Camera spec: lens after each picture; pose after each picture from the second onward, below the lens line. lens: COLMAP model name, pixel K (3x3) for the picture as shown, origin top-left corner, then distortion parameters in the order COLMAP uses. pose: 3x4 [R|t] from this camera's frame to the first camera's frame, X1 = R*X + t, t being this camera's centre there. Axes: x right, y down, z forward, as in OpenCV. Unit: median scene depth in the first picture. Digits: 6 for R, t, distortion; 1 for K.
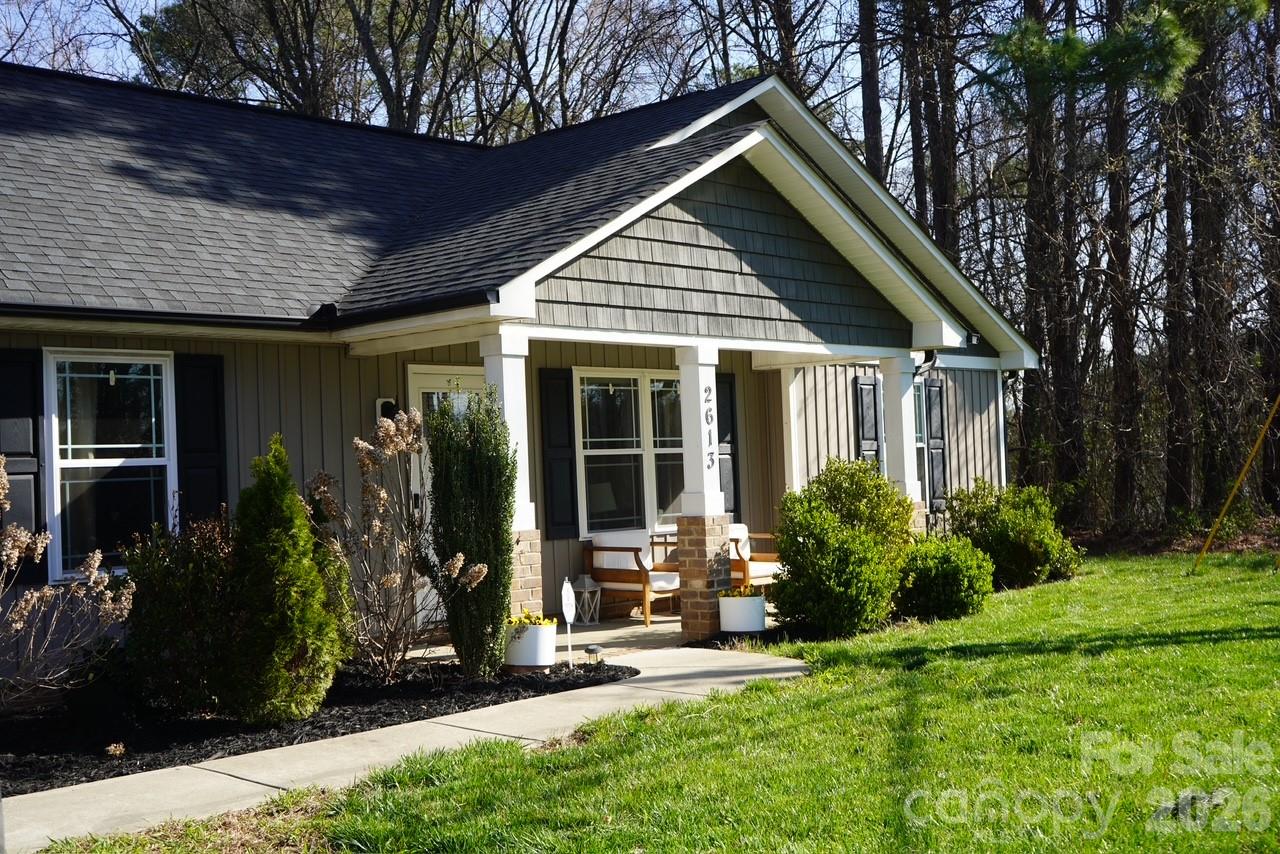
lens RADIAL K [[1426.5, 0, 640.0], [0, 1426.5, 427.0], [0, 0, 1]] dist [0.002336, 0.000077]
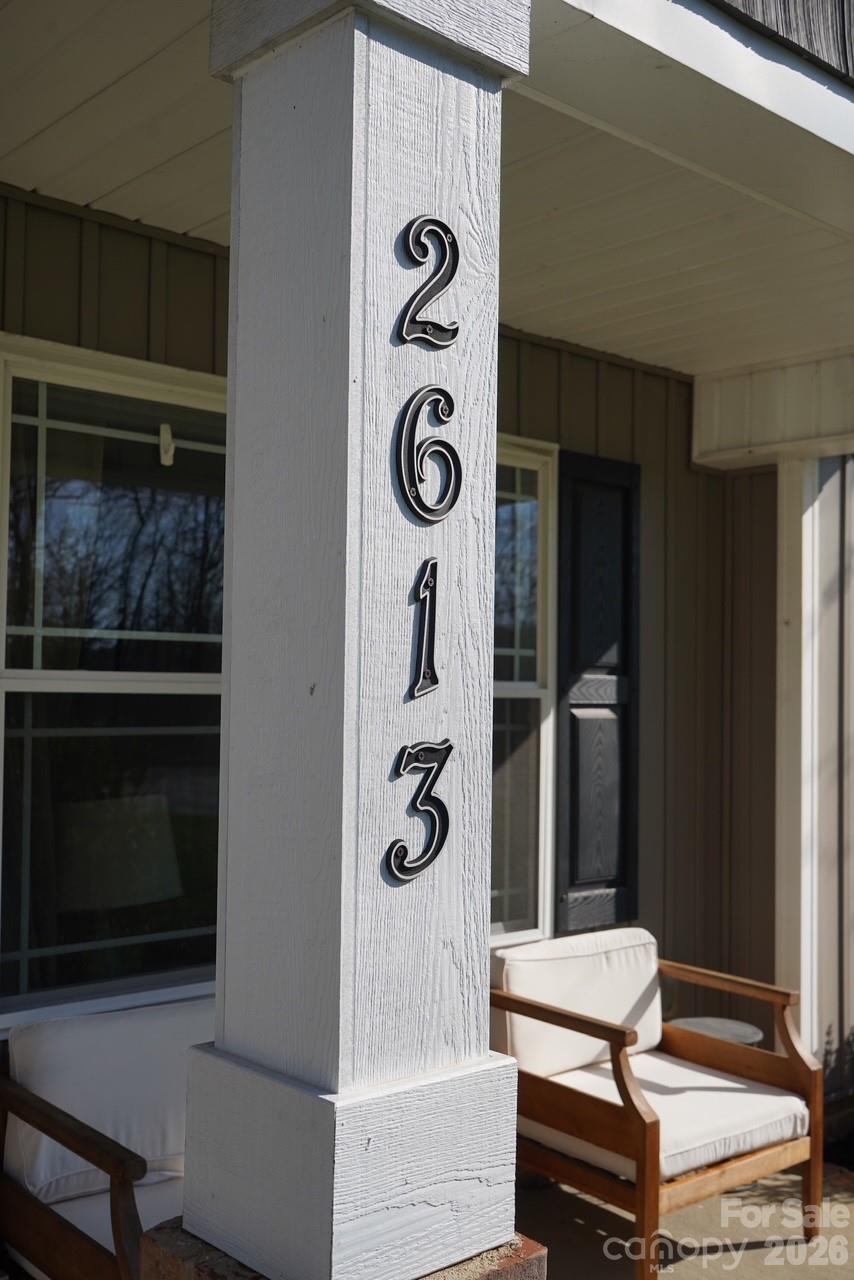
lens RADIAL K [[1293.6, 0, 453.8], [0, 1293.6, 640.2], [0, 0, 1]] dist [0.002891, 0.022106]
pose [[0.996202, 0.049101, -0.071903, 0.052452], [-0.049612, 0.998754, -0.005330, 0.008036], [0.071552, 0.008877, 0.997397, 0.778010]]
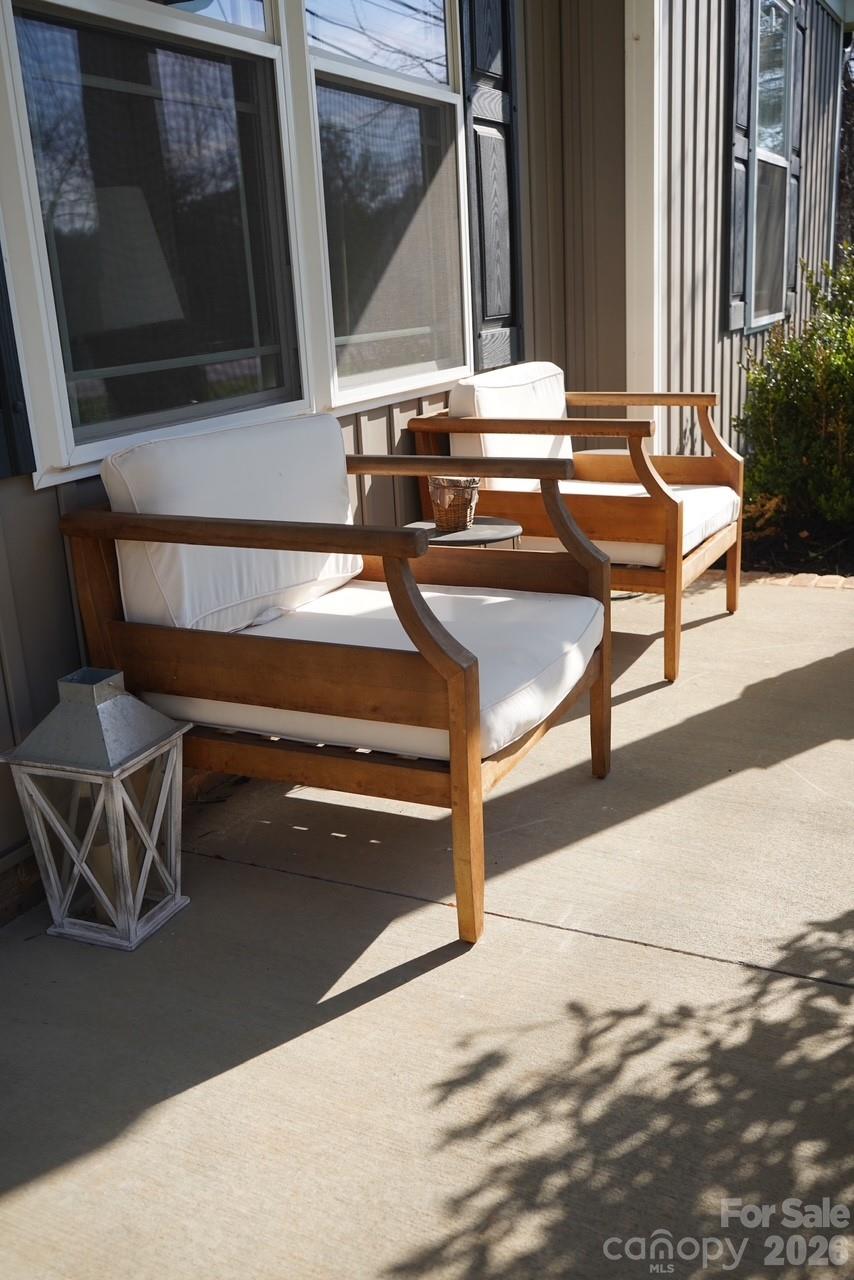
lens RADIAL K [[1198.7, 0, 427.0], [0, 1198.7, 640.0], [0, 0, 1]] dist [0.004670, 0.005271]
pose [[0.950783, -0.102463, 0.292426, -0.041195], [0.009243, 0.952702, 0.303765, 0.050322], [-0.309720, -0.286112, 0.906760, 0.823644]]
